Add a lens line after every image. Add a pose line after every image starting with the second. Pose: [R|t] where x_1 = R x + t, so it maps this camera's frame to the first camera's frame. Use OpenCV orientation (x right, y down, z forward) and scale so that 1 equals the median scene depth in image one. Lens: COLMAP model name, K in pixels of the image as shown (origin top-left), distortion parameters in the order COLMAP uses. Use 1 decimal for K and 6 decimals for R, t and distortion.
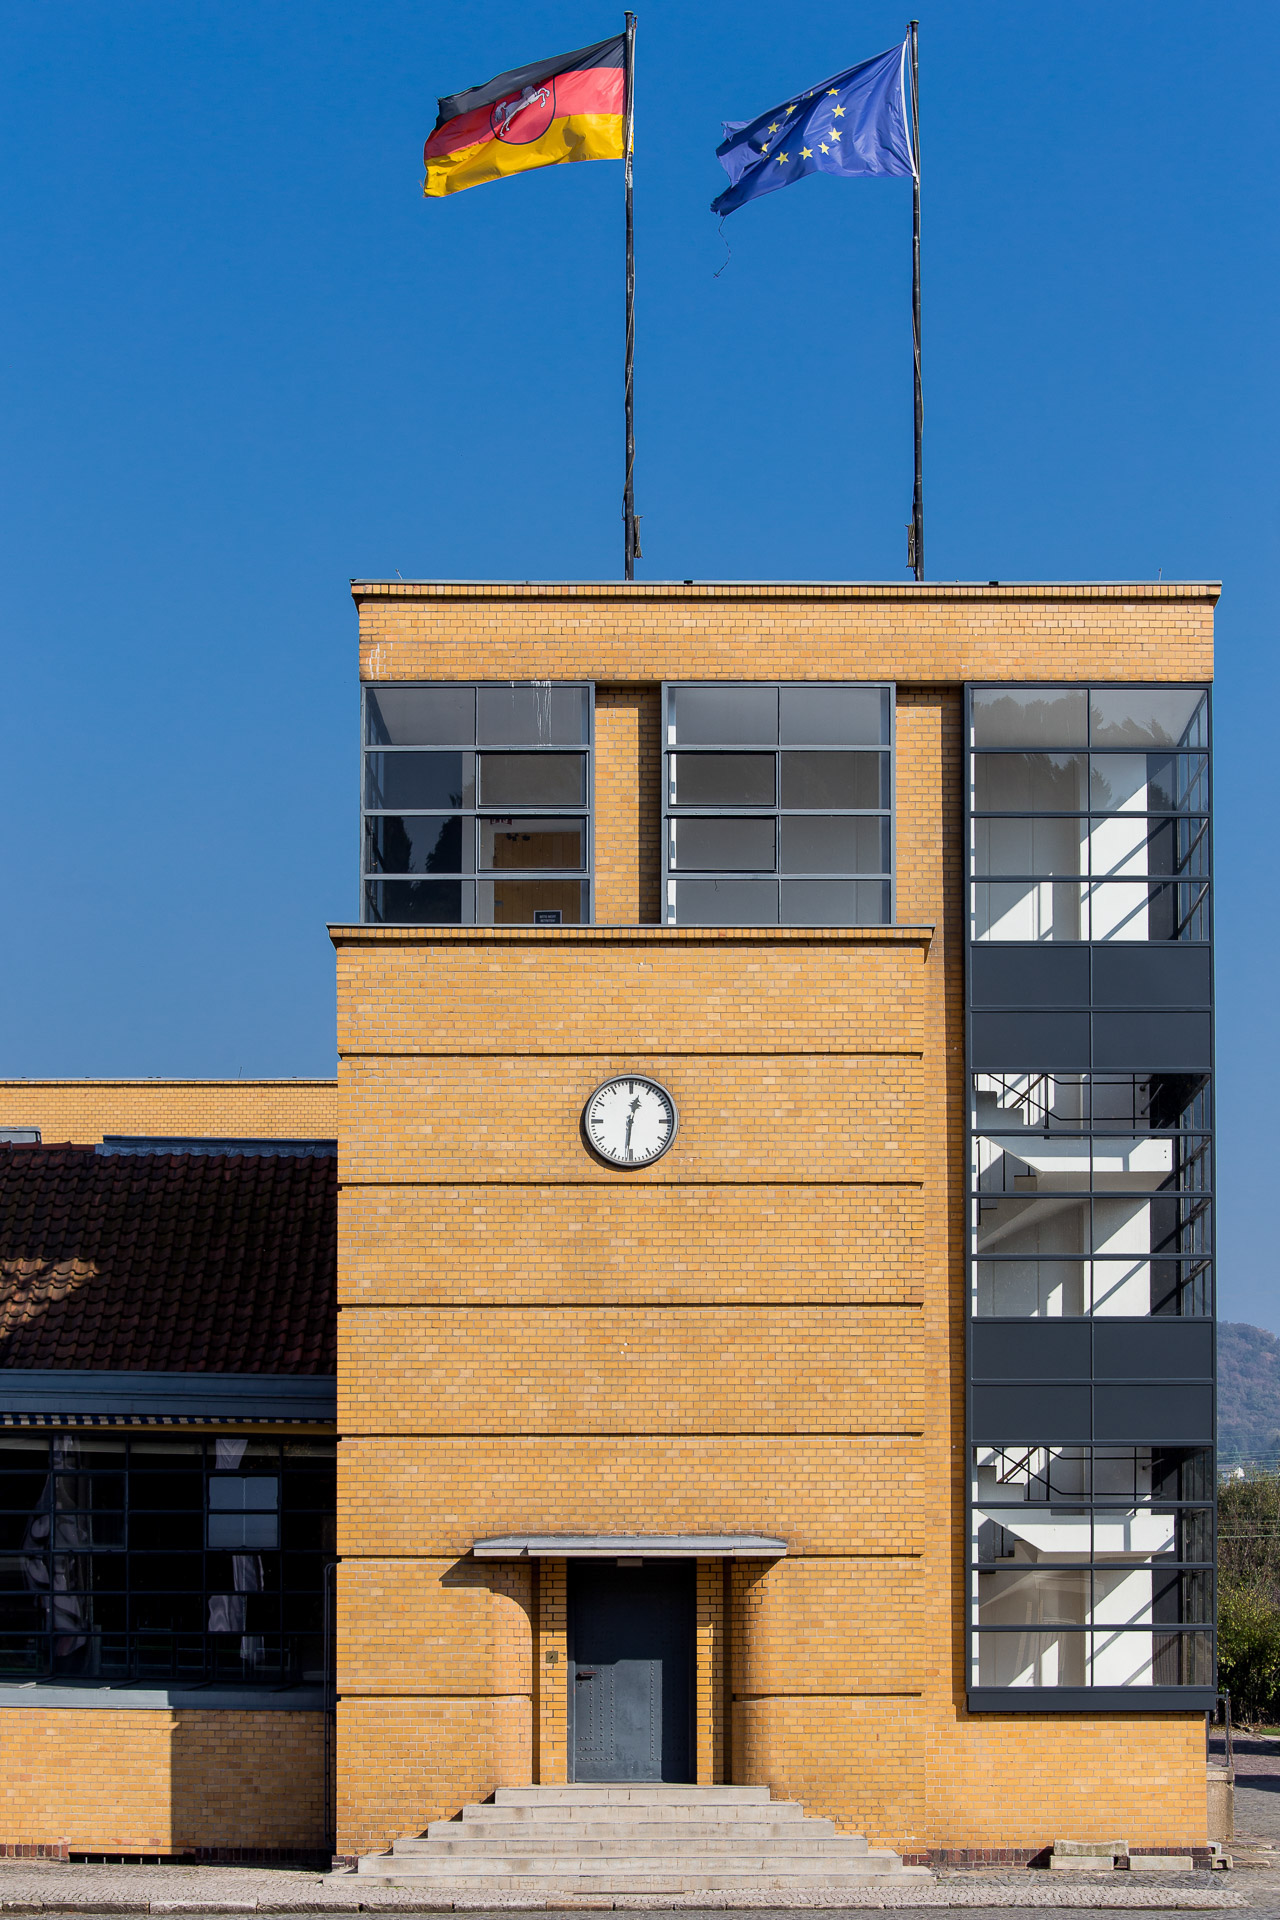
lens RADIAL K [[7790.4, 0, 639.6], [0, 7790.4, 960.4], [0, 0, 1]] dist [0.116641, 0.000000]
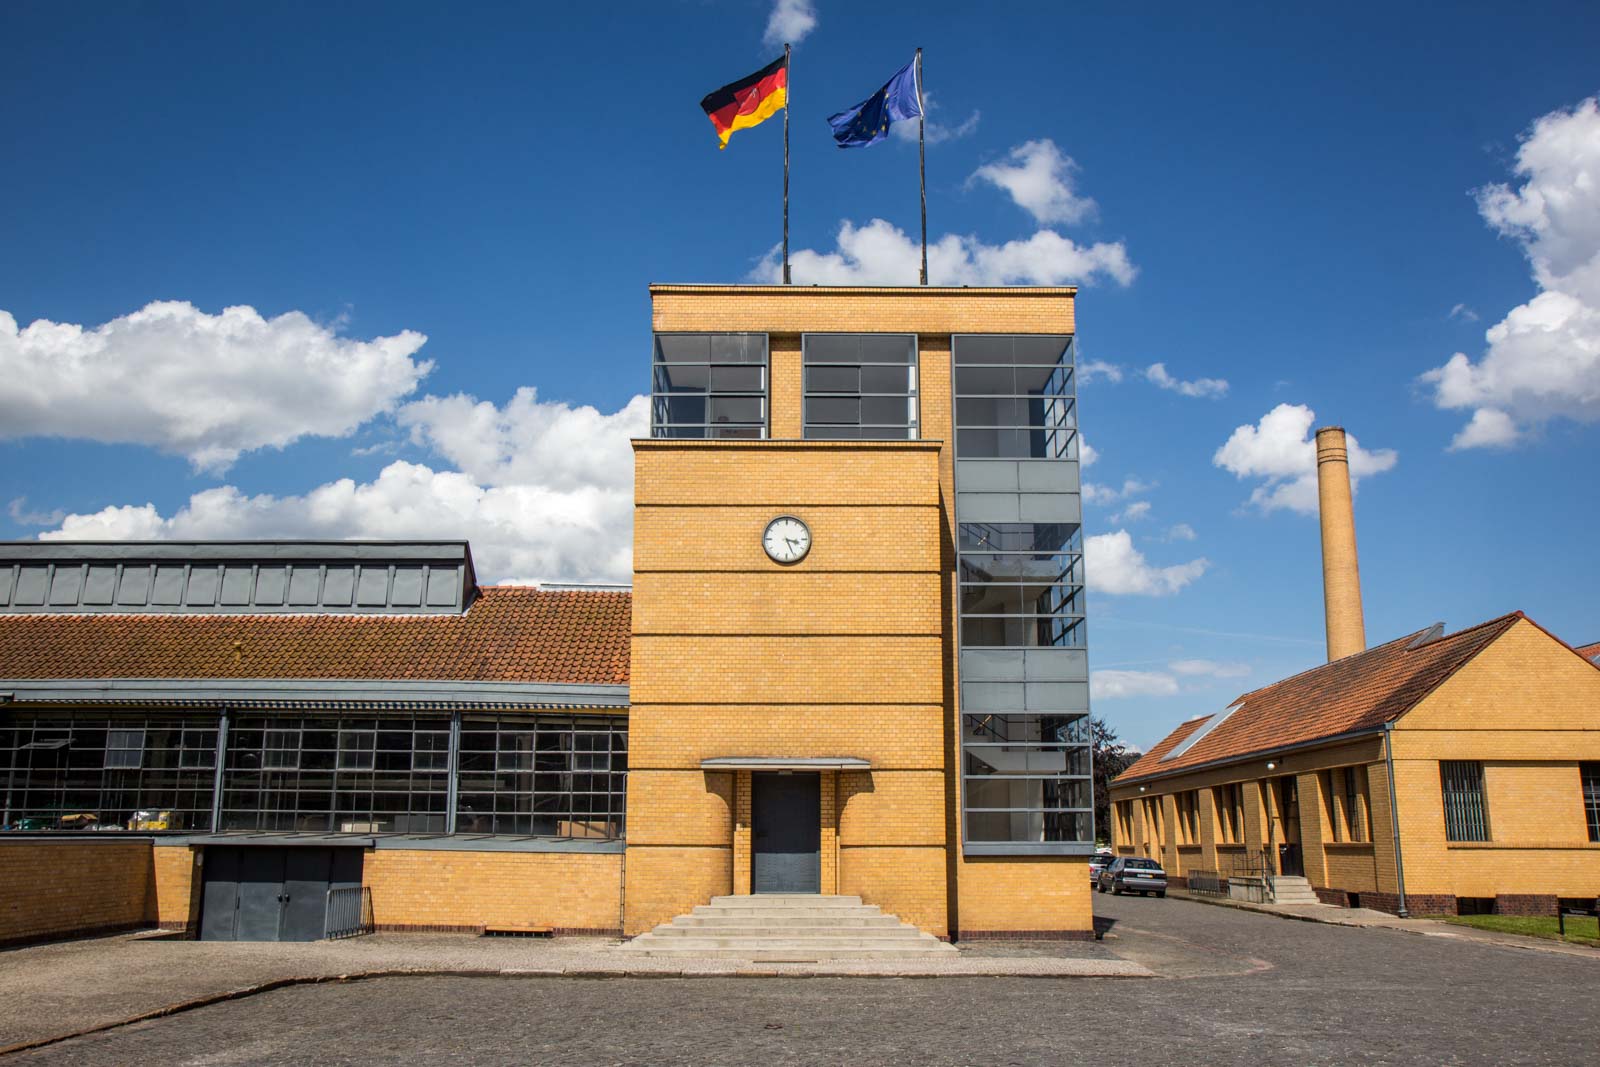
lens RADIAL K [[1321.9, 0, 780.2], [0, 1321.9, 531.2], [0, 0, 1]] dist [0.001688, 0.005298]
pose [[0.999958, 0.005747, 0.007162, -0.005033], [-0.004657, 0.989594, -0.143810, 0.065427], [-0.007914, 0.143770, 0.989579, 0.677920]]
